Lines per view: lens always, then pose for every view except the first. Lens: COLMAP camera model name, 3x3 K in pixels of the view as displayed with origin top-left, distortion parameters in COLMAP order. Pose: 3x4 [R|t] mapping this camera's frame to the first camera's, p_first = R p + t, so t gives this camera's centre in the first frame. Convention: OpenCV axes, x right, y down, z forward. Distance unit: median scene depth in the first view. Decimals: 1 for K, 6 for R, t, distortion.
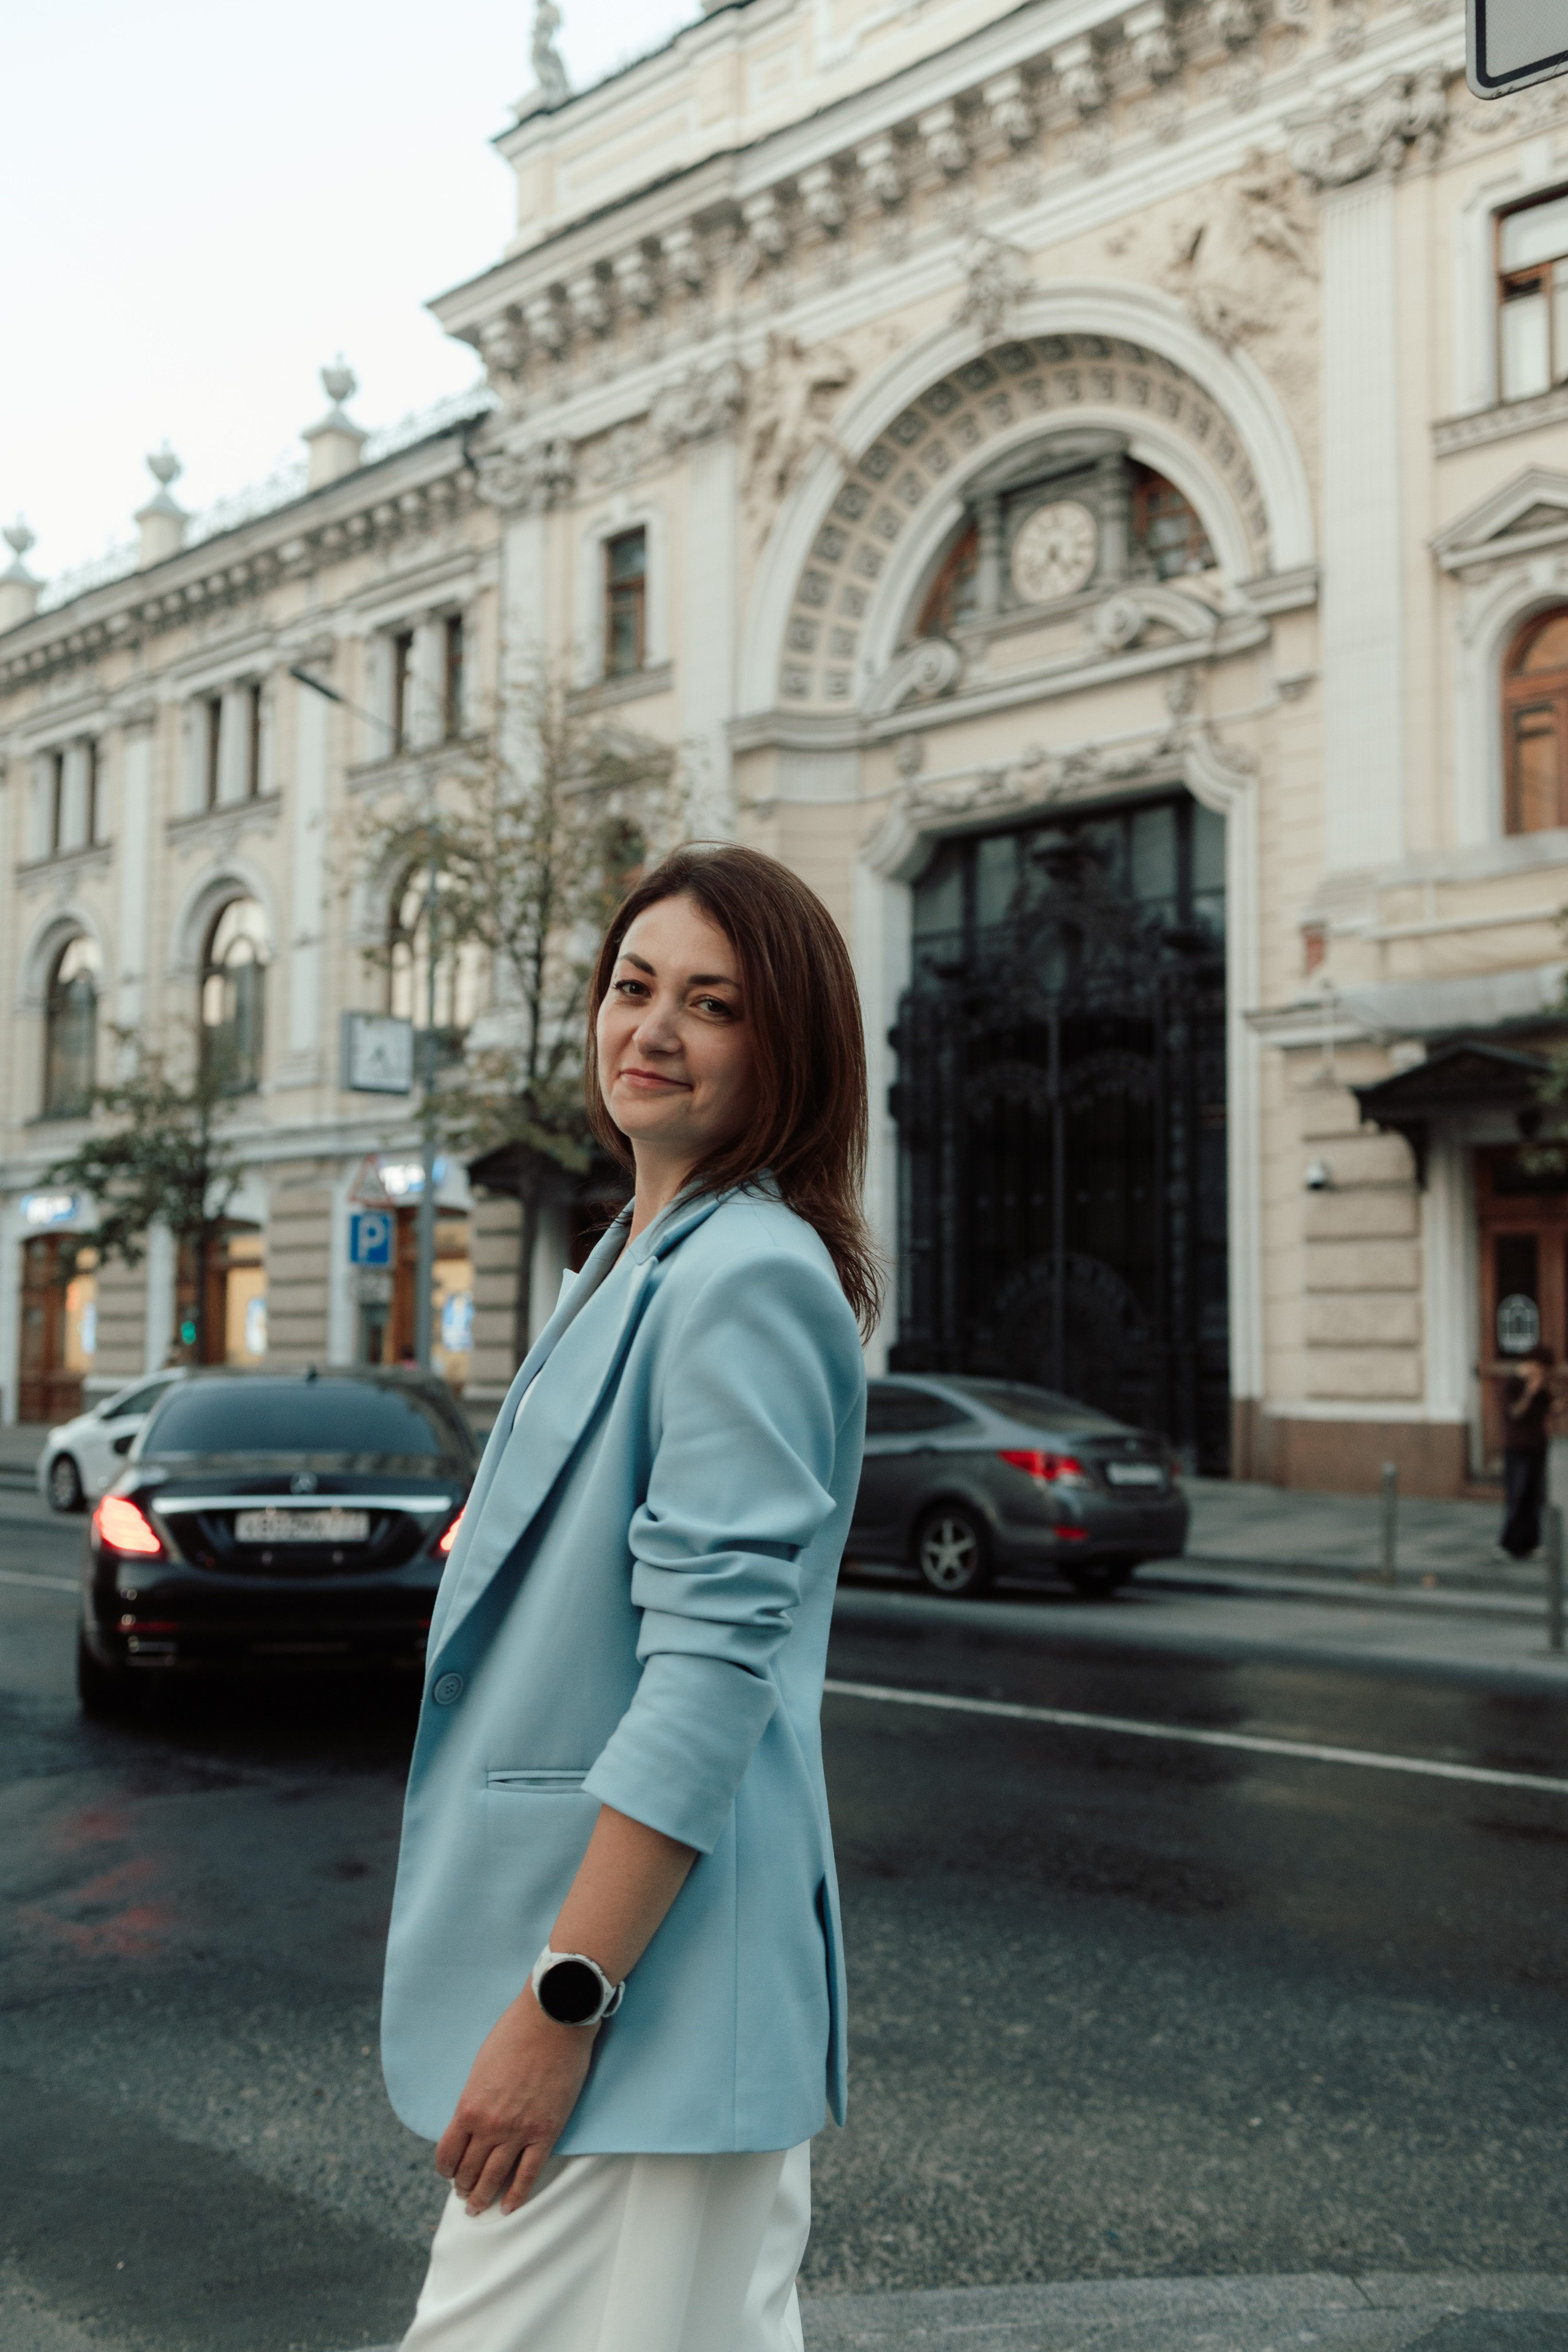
lens RADIAL K [[2354.3, 0, 771.5], [0, 2354.3, 1187.7], [0, 0, 1]] dist [-0.008702, 0.028524]
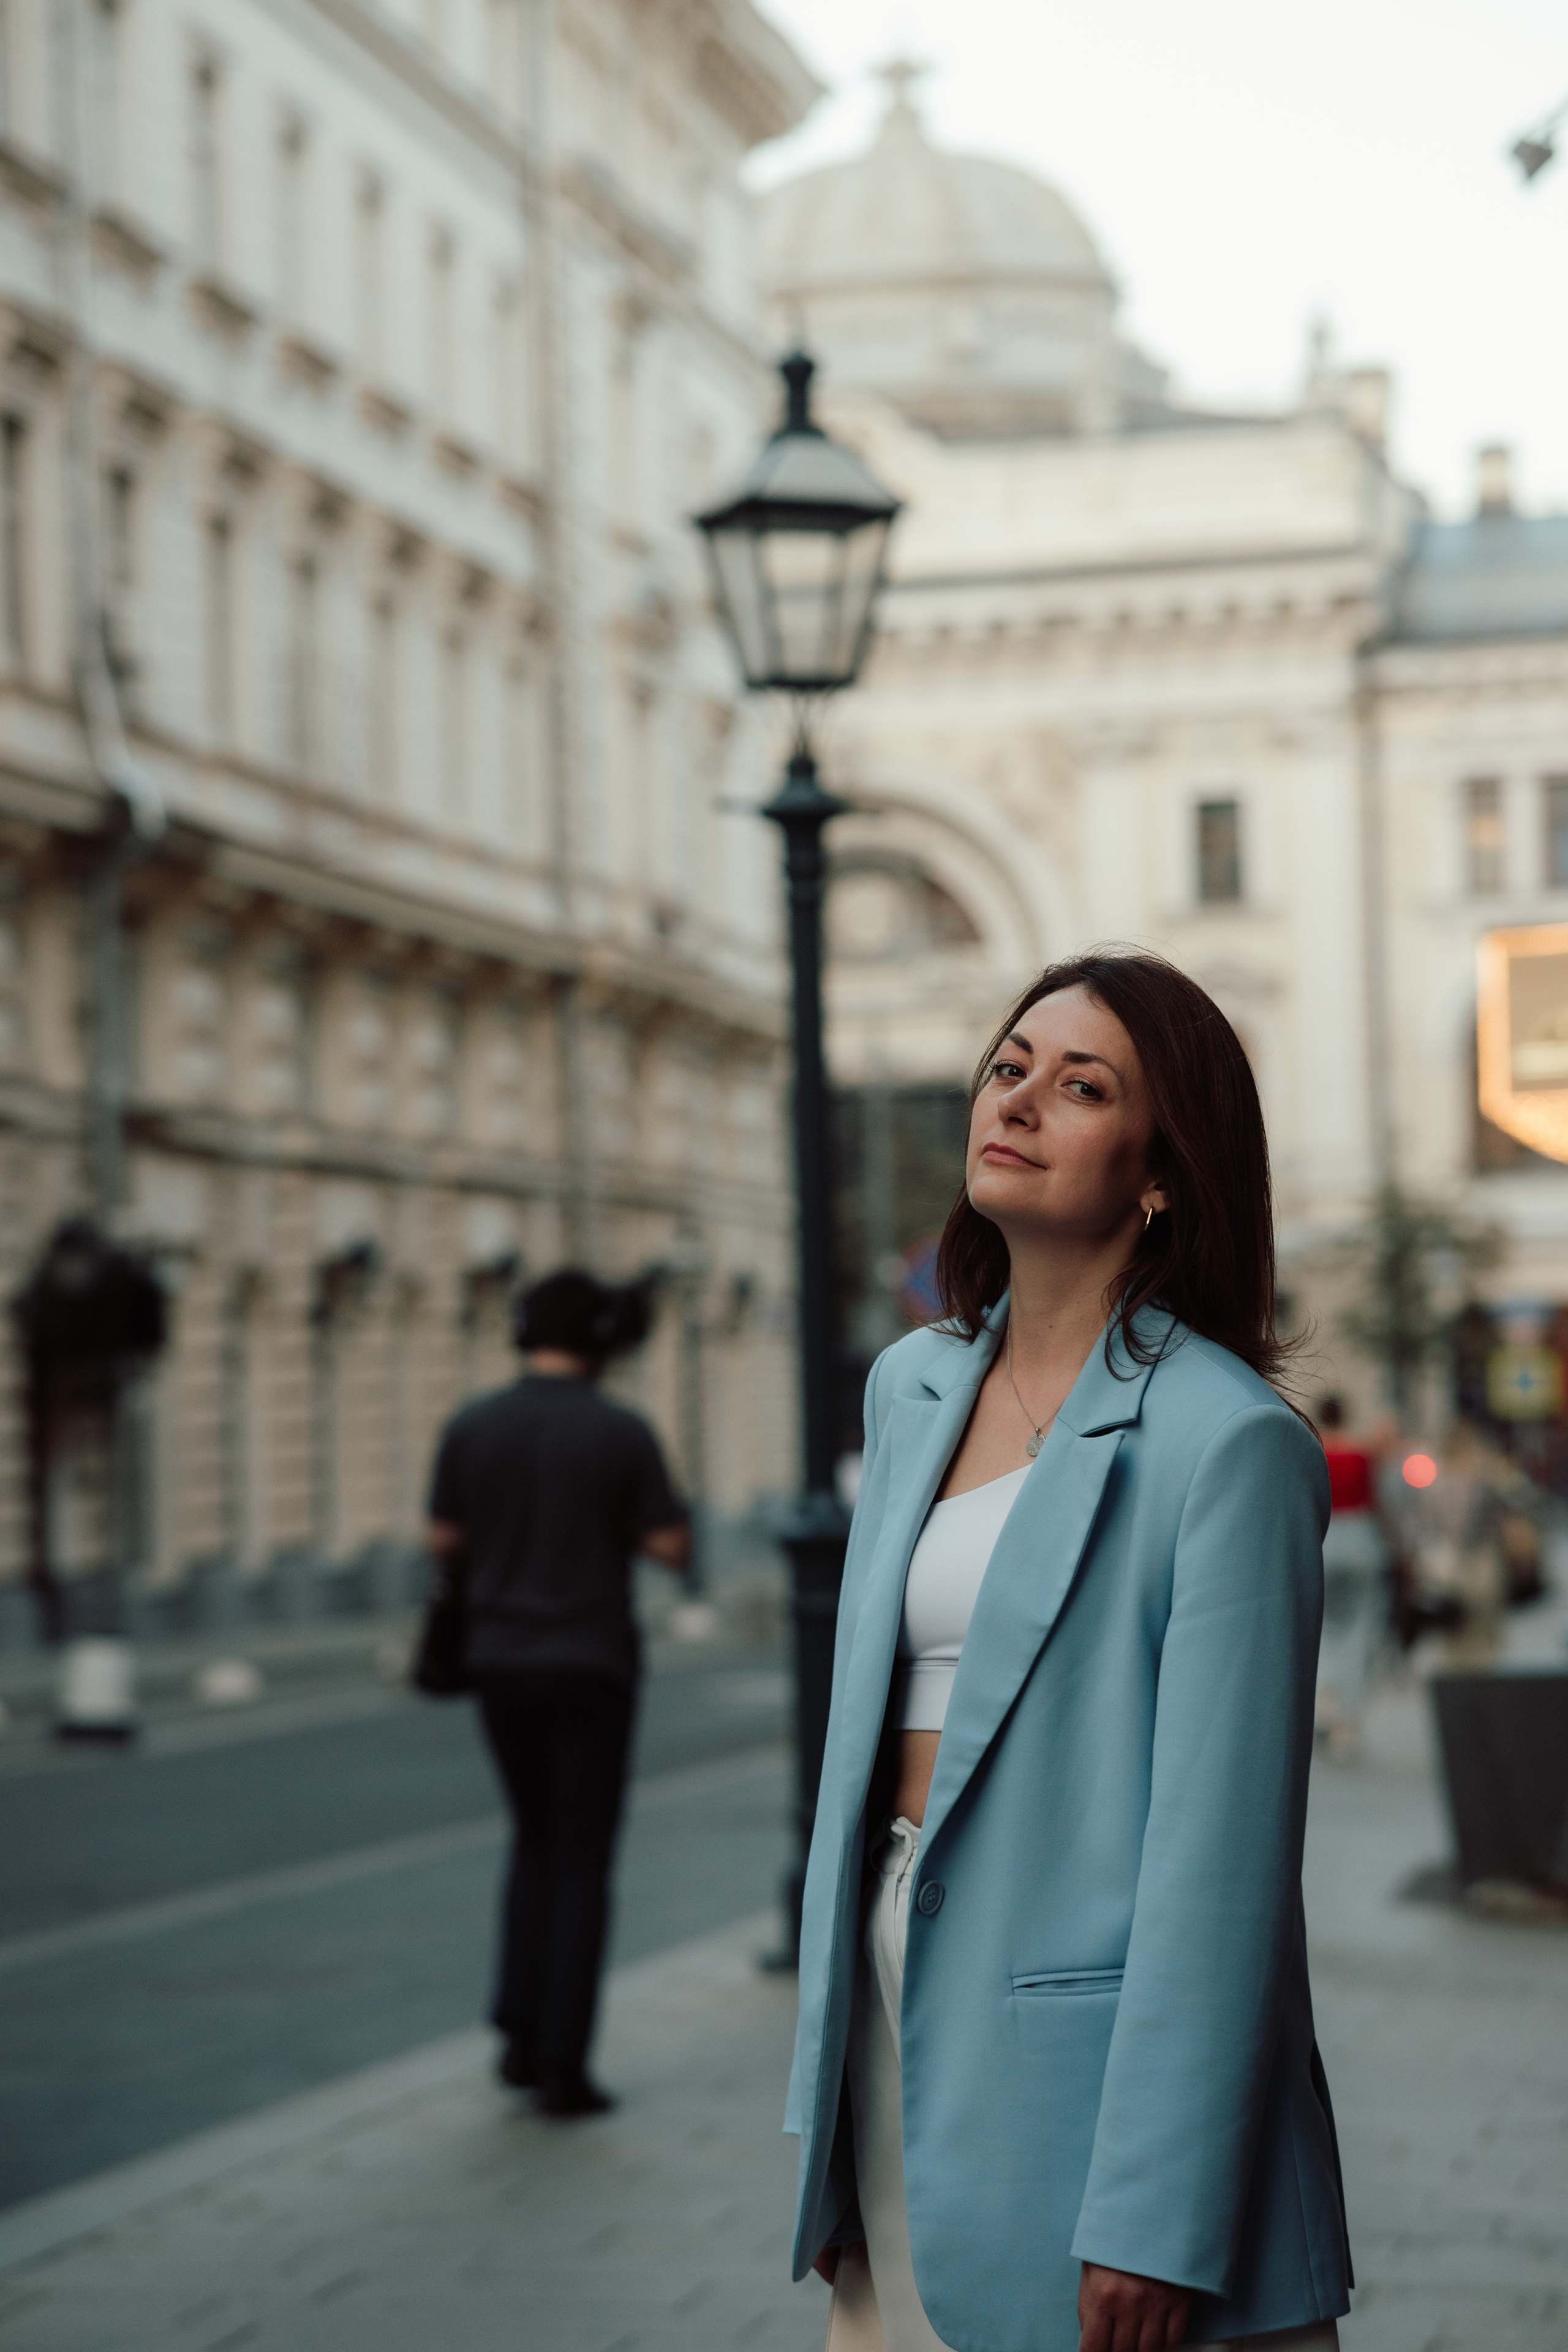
lens RADIAL K [[5781.7, 0, 777.4], [0, 5781.7, 1176.0], [0, 0, 1]] dist [0.686330, -0.078198]
pose [[0.863767, -0.008742, 0.503816, -1.856186], [-0.005472, 0.999628, 0.026725, -0.205216], [-0.503863, -0.025841, 0.863397, -2.256374]]
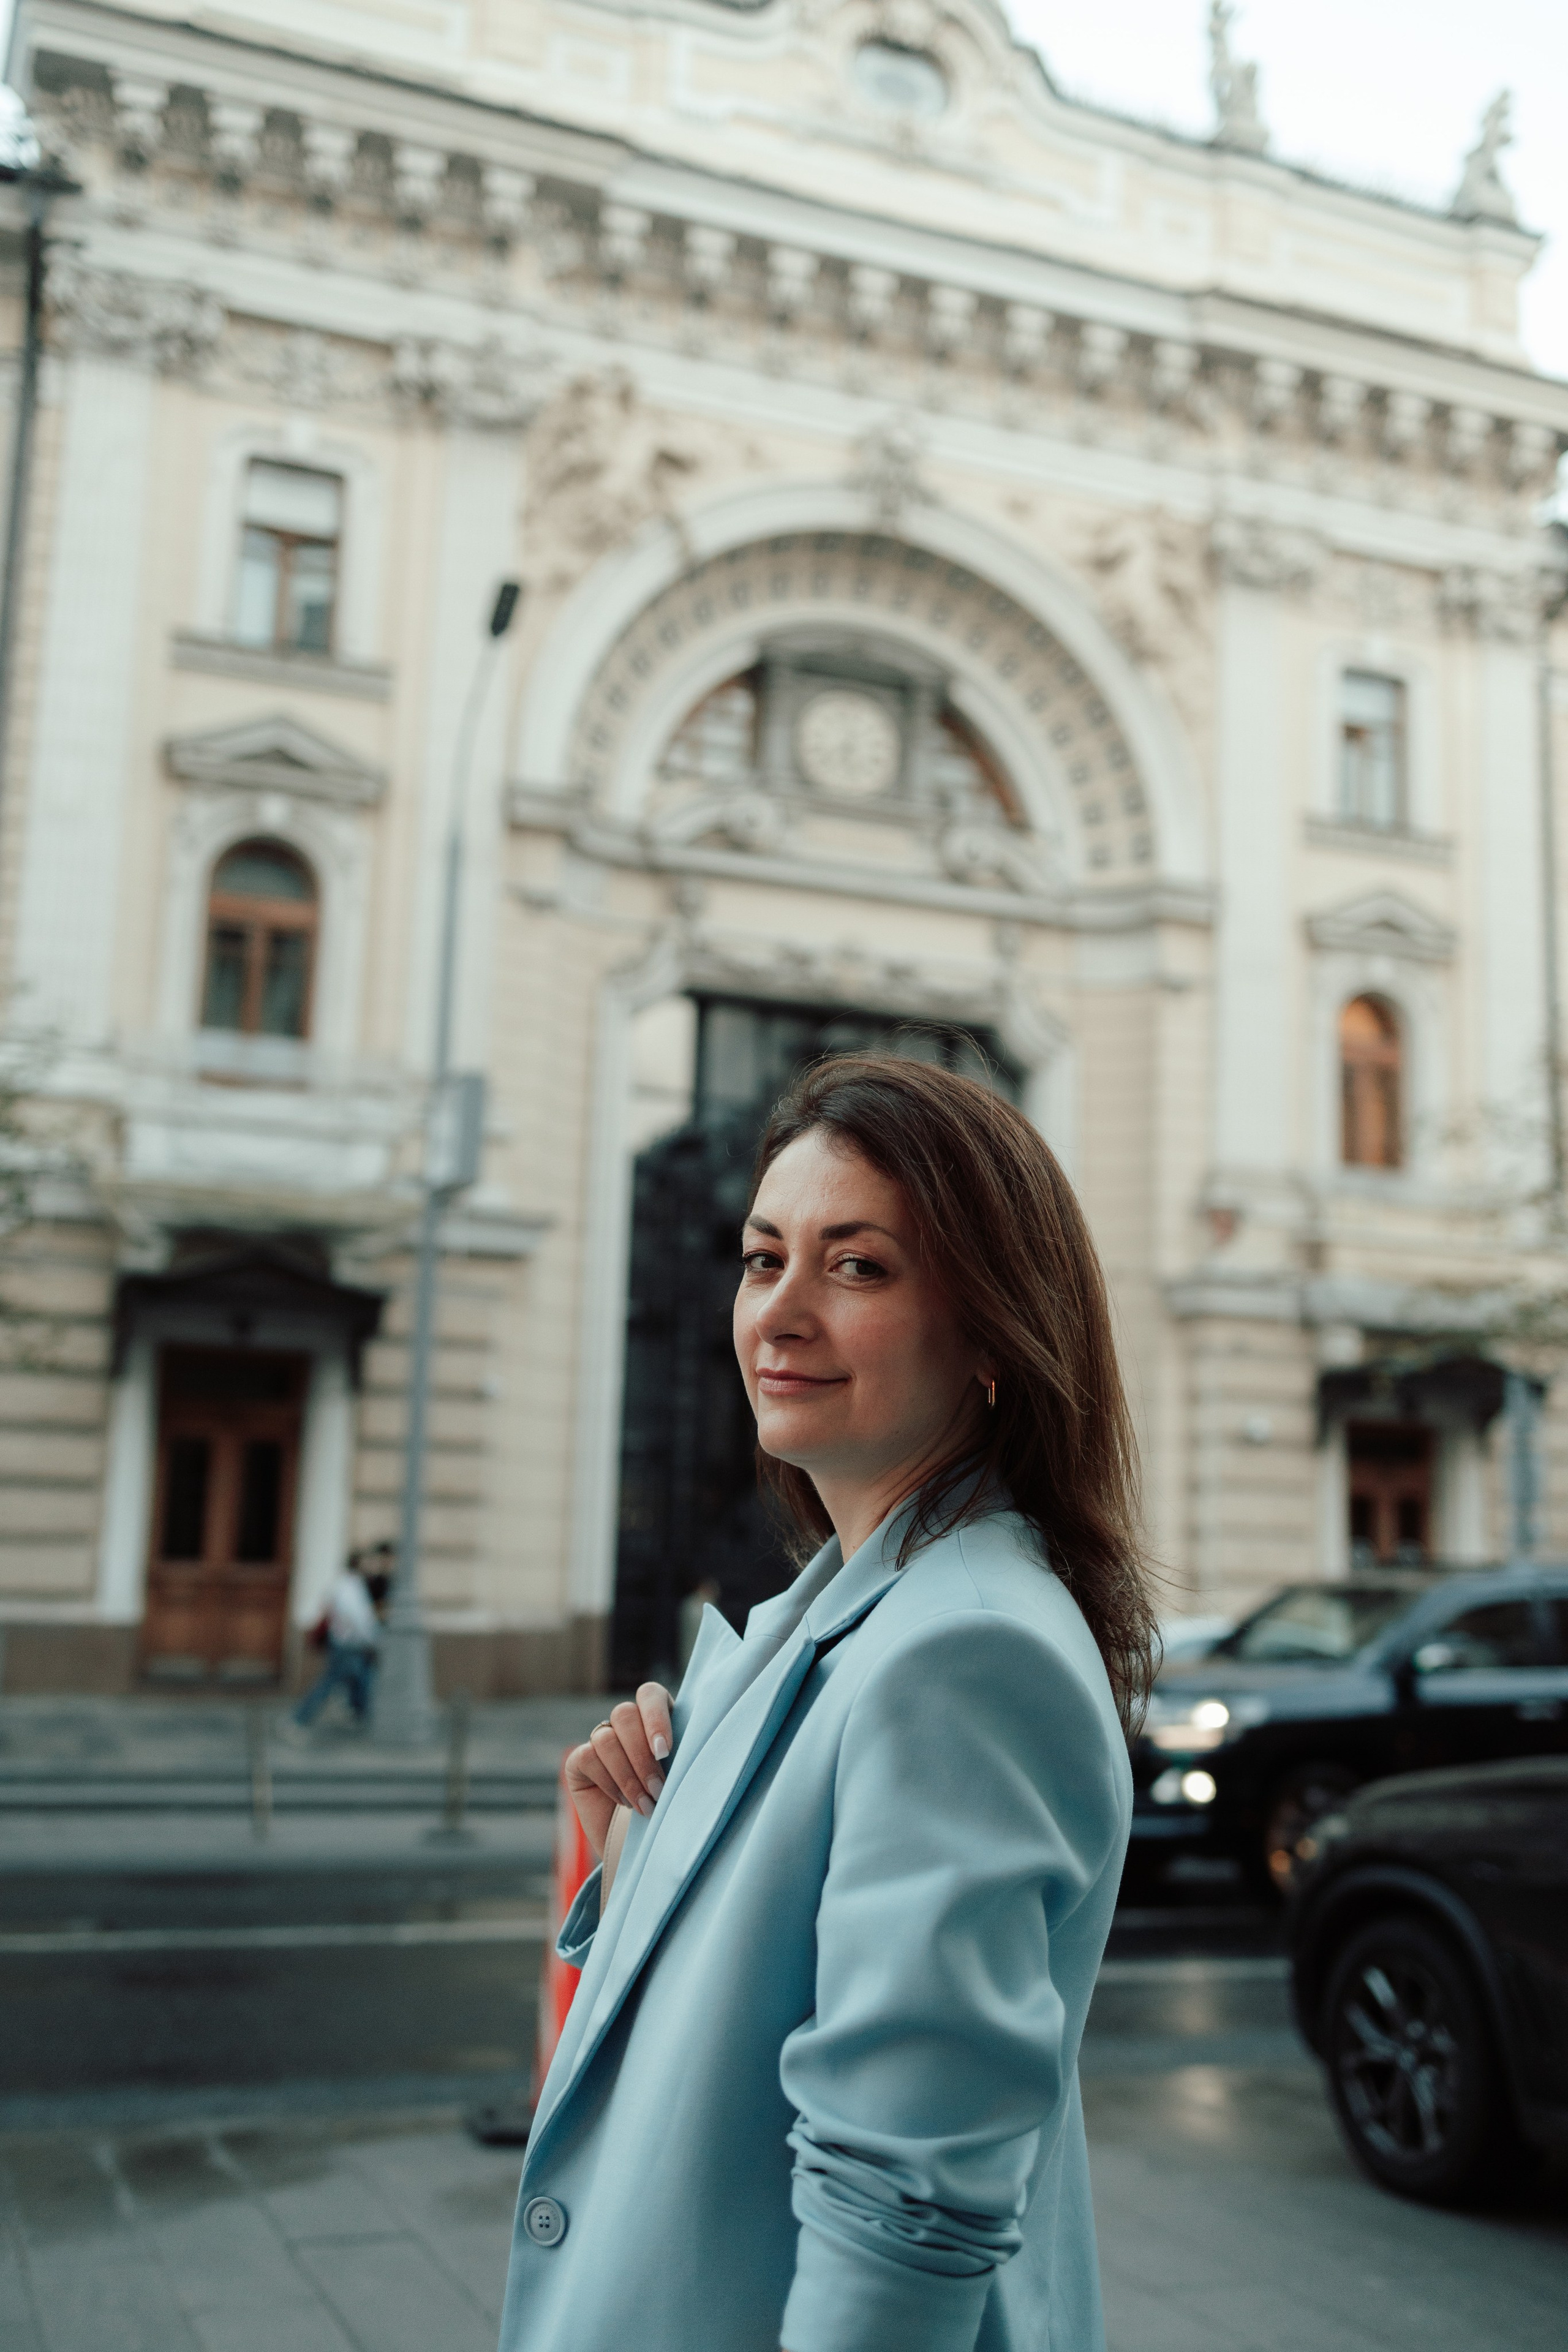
lens RADIAL K [[2342.8, 0, 778.3], [0, 2342.8, 1171.2], [0, 0, 1]] dist [0.029744, -0.008663]
pose [[0.410370, 0.161079, 0.897580, -0.755795], [-0.100109, 0.986285, -0.131229, 0.036350], [-0.906408, -0.036003, 0.420867, 0.622176]]
